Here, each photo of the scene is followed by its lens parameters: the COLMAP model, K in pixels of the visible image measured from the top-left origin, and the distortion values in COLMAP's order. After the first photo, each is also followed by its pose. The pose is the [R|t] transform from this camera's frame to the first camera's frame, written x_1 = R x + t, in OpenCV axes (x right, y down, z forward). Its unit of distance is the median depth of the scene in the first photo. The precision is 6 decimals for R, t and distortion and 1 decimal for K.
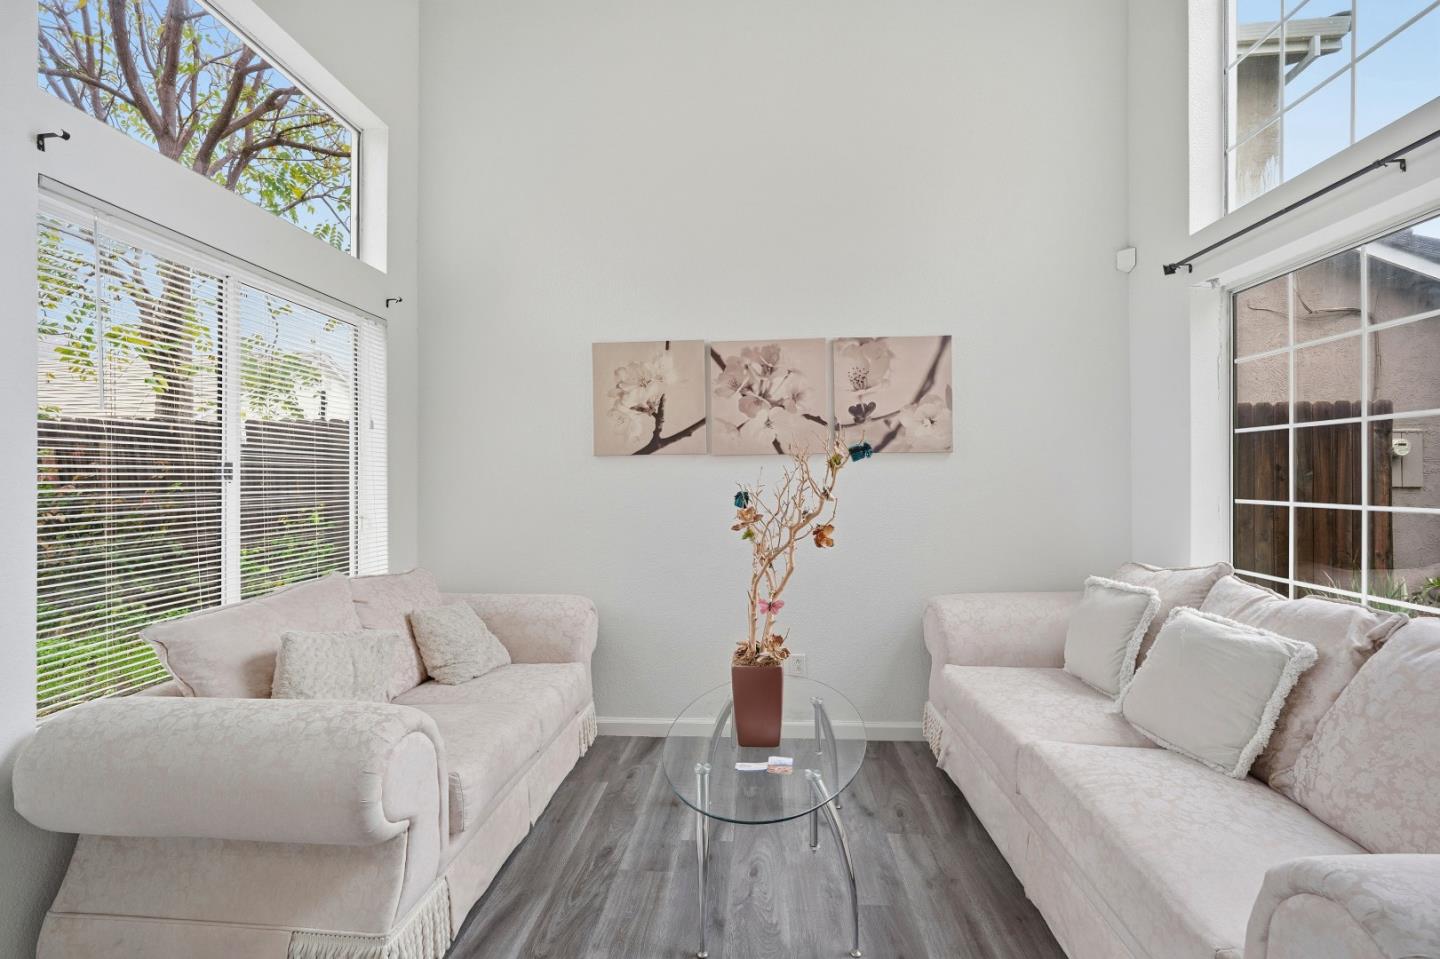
lens RADIAL K [[652.1, 0, 722.3], [0, 652.1, 474.1], [0, 0, 1]] dist [-0.006634, 0.005524]
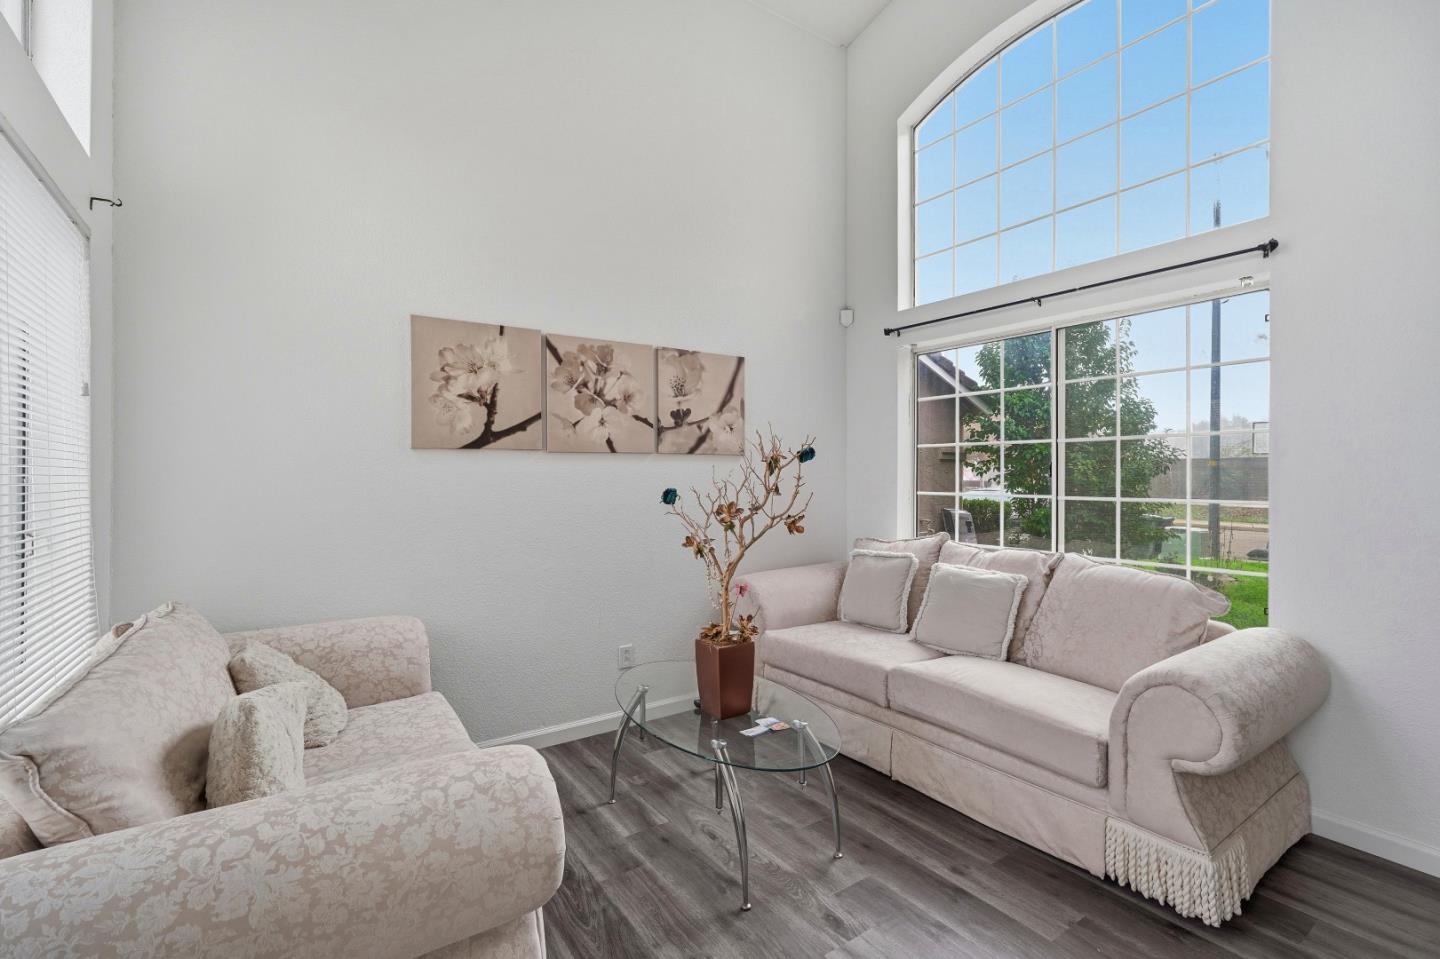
lens RADIAL K [[652.1, 0, 728.5], [0, 652.1, 471.9], [0, 0, 1]] dist [-0.006634, 0.005524]
pose [[0.774509, 0.009406, 0.632493, -0.421706], [-0.008206, 0.999955, -0.004822, 0.003108], [-0.632509, -0.001456, 0.774551, 0.091323]]
